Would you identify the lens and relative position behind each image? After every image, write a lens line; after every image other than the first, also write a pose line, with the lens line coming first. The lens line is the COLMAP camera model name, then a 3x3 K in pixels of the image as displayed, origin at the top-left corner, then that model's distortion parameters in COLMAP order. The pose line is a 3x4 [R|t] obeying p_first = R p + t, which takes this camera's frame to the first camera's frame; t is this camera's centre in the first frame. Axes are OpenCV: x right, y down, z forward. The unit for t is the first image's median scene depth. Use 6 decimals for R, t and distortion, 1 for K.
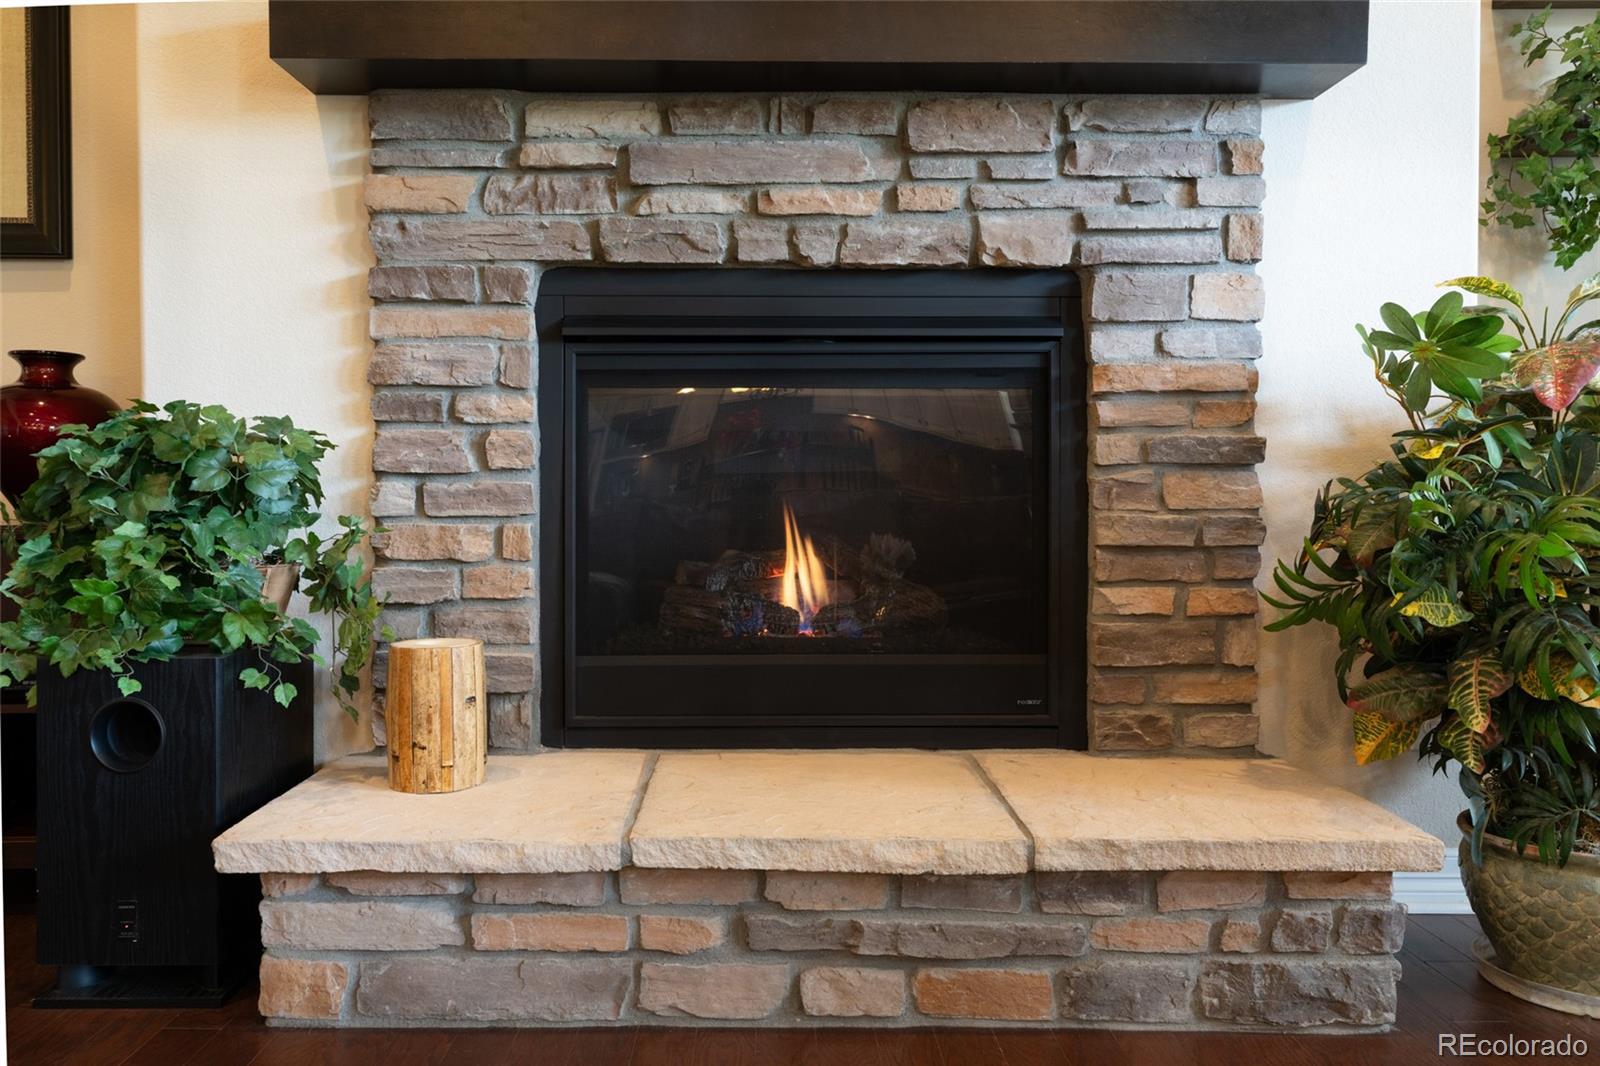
lens RADIAL K [[1183.5, 0, 800.0], [0, 1183.5, 533.0], [0, 0, 1]] dist [-0.000666, -0.000690]
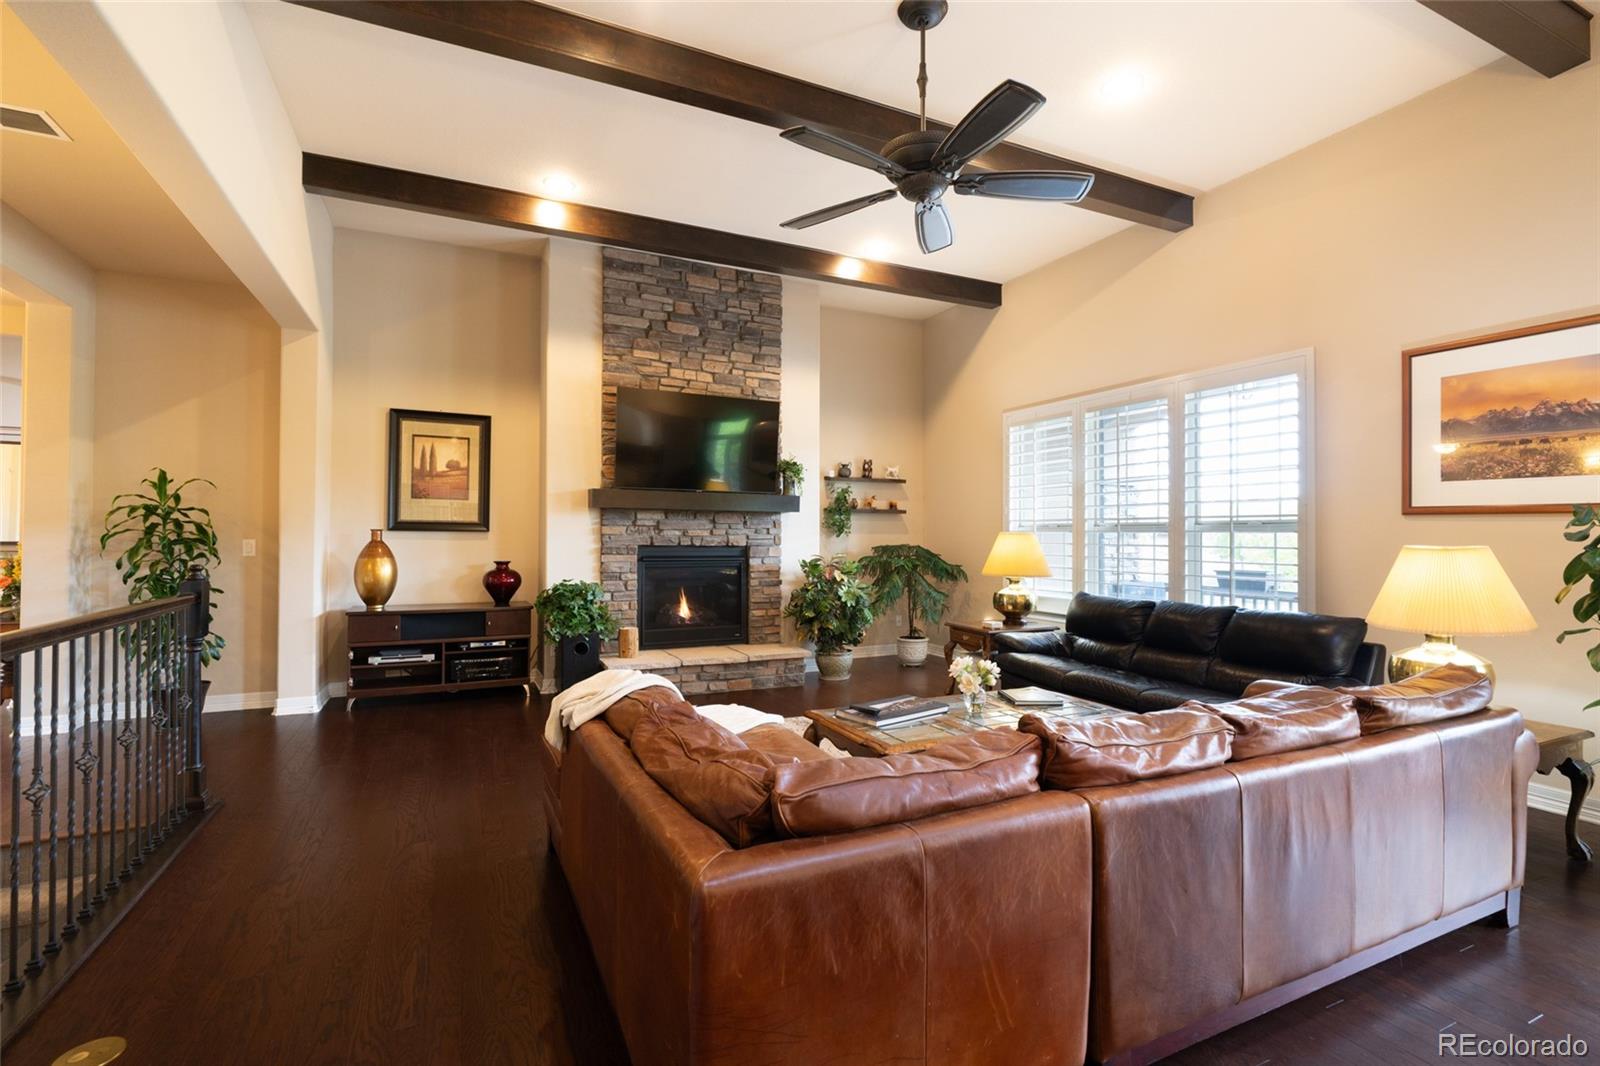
lens RADIAL K [[721.1, 0, 800.0], [0, 721.1, 533.0], [0, 0, 1]] dist [-0.000051, -0.000113]
pose [[0.904491, 0.006753, 0.426438, -0.859110], [0.005473, 0.999609, -0.027438, -0.196225], [-0.426457, 0.027152, 0.904100, -1.839908]]
